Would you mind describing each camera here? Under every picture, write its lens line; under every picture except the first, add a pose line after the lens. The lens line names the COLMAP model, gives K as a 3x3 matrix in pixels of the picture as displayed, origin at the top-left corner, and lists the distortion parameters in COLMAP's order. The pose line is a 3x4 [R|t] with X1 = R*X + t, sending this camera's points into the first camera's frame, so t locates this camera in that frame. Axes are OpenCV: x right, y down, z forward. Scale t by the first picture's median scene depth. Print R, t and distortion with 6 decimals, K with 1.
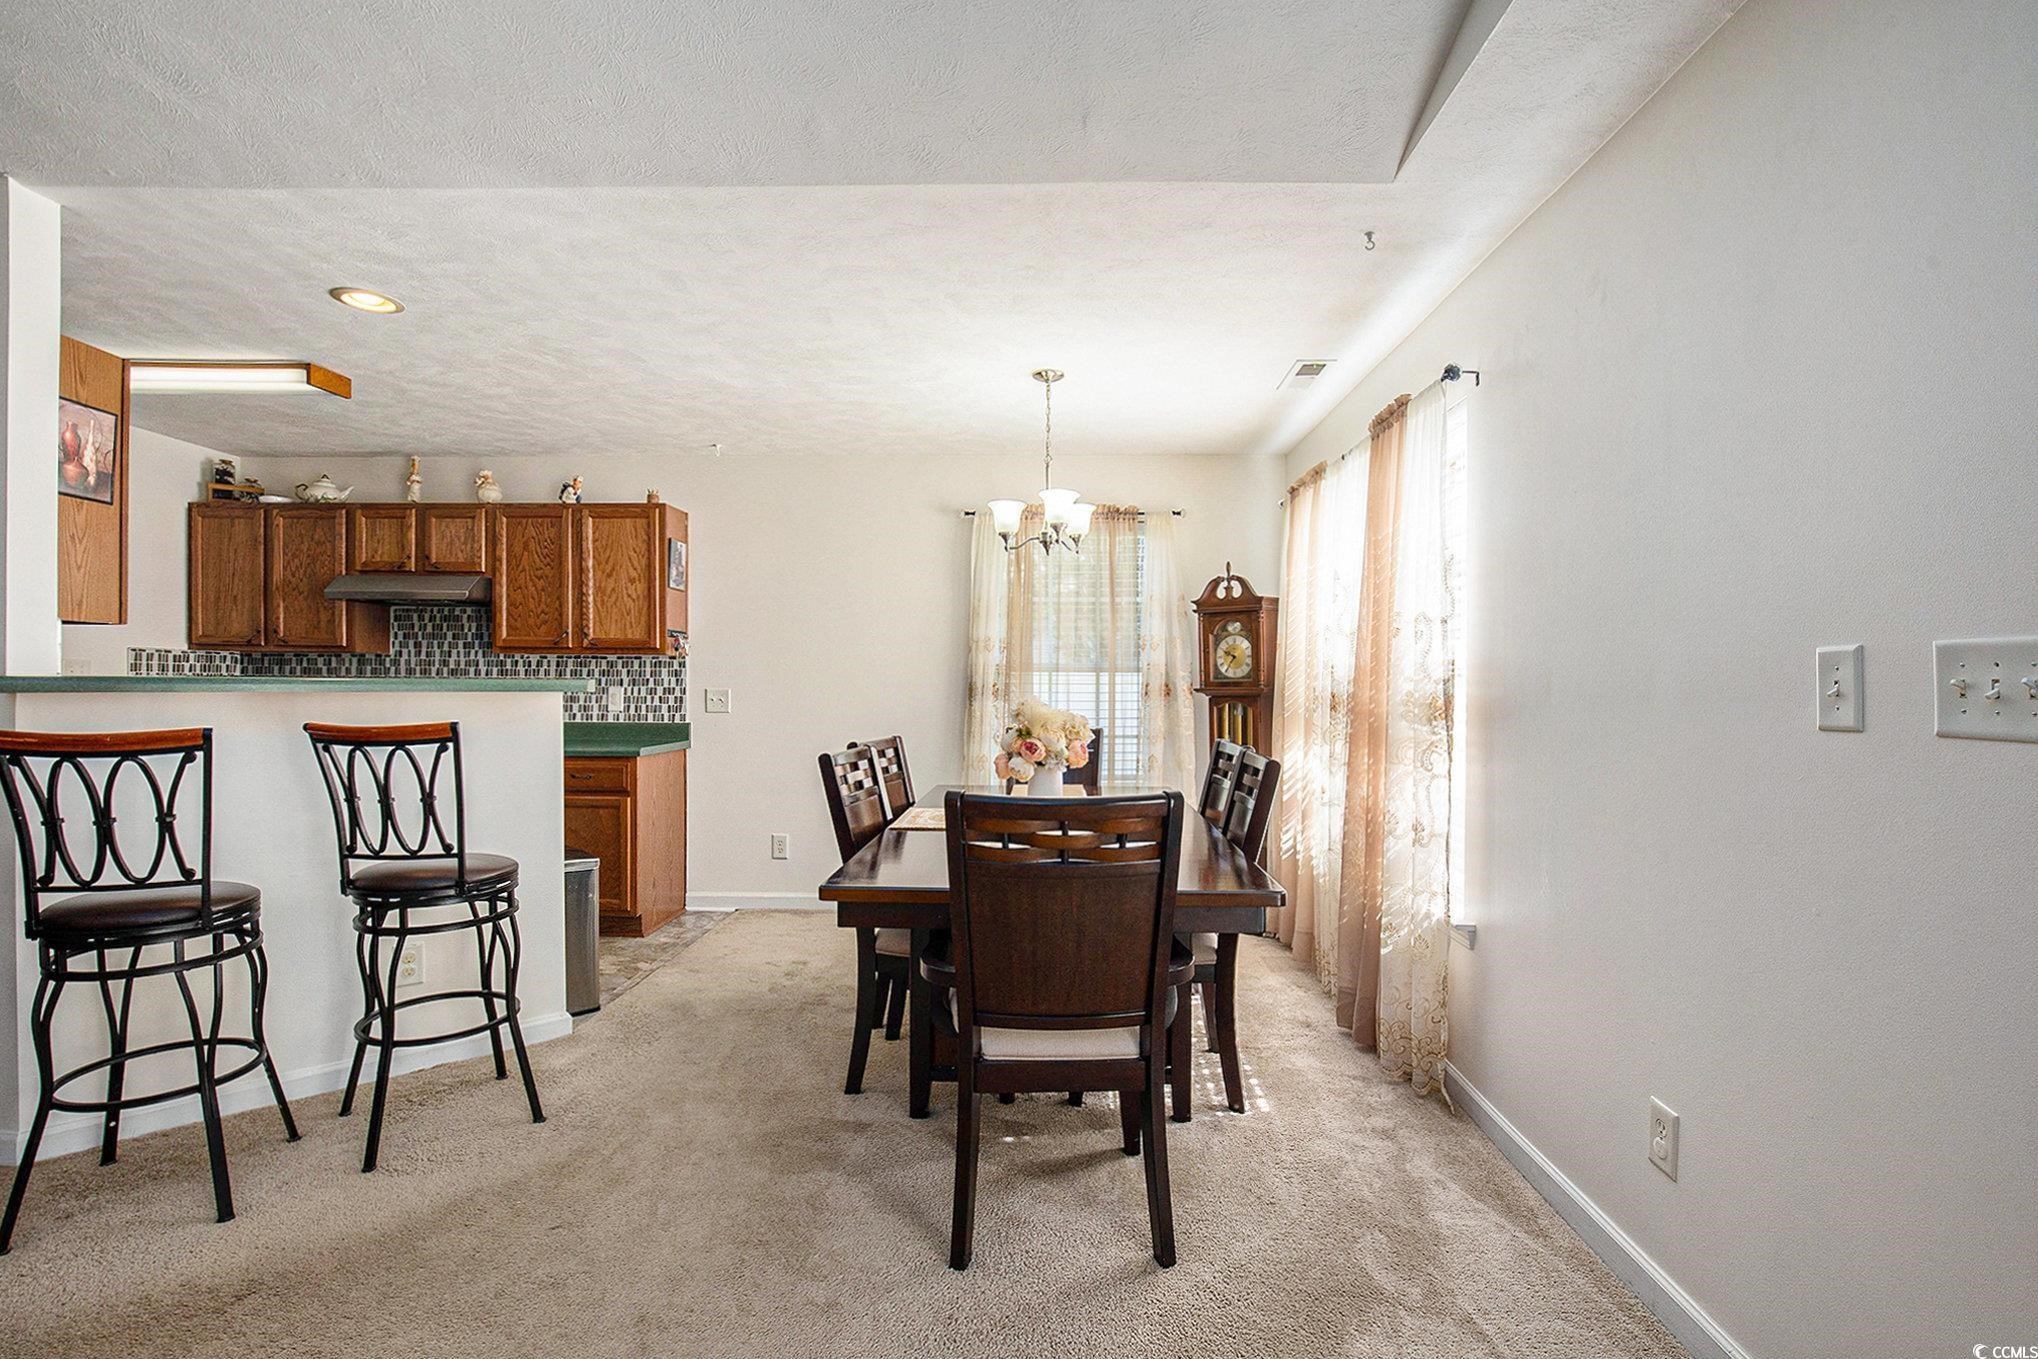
lens RADIAL K [[957.7, 0, 1020.2], [0, 957.7, 692.5], [0, 0, 1]] dist [0.001424, 0.000013]
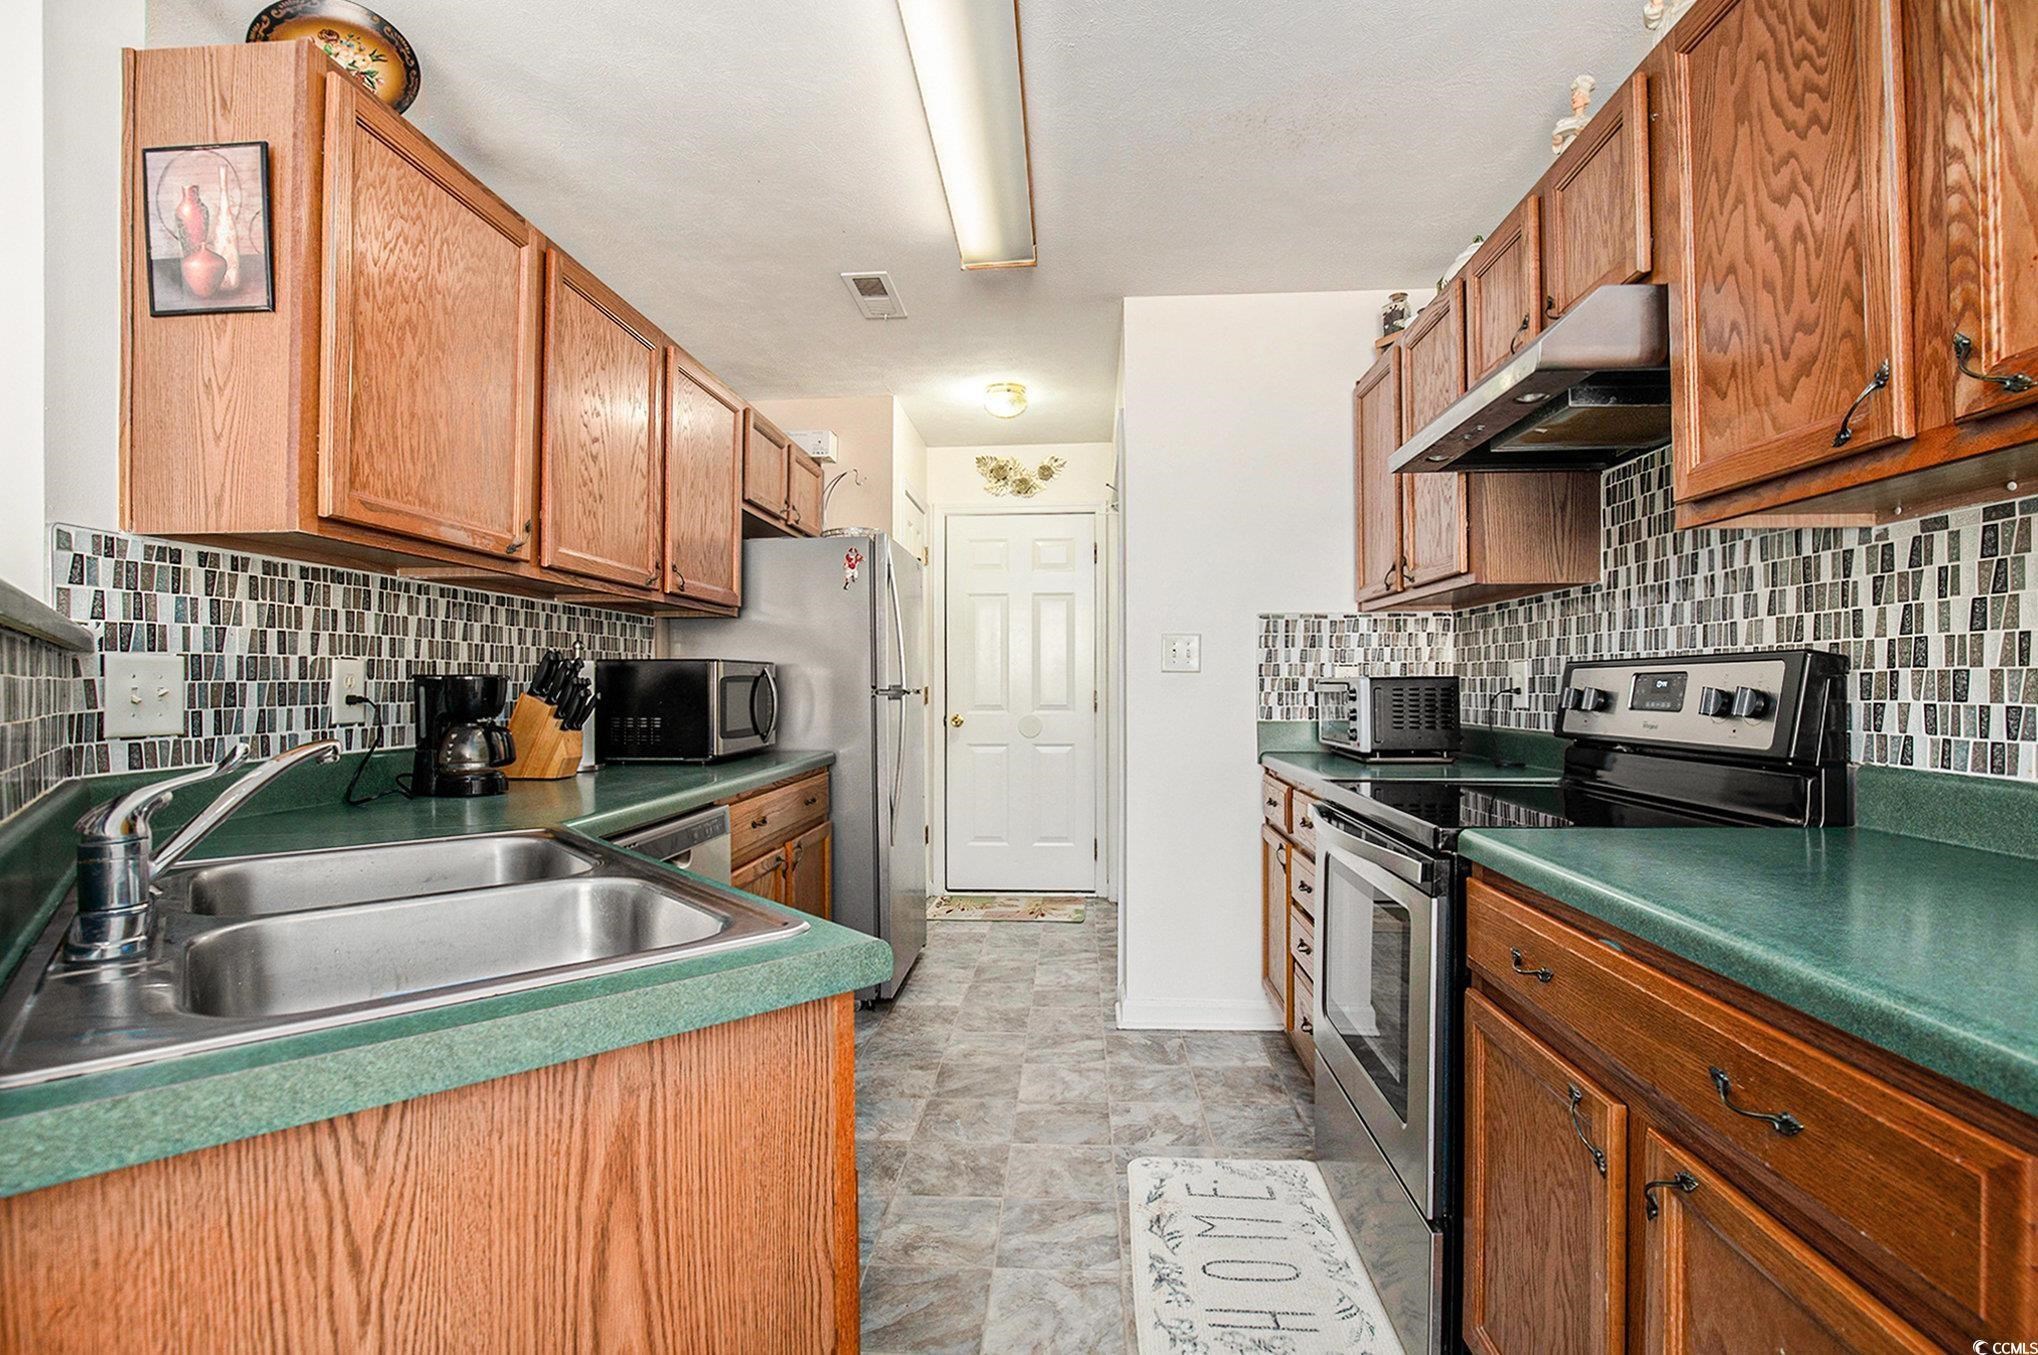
lens RADIAL K [[905.3, 0, 1014.5], [0, 905.3, 681.9], [0, 0, 1]] dist [-0.001885, -0.000178]
pose [[-0.042763, -0.011845, -0.999015, -0.256496], [-0.000542, 0.999930, -0.011833, 0.009590], [0.999085, 0.000036, -0.042767, 0.799154]]
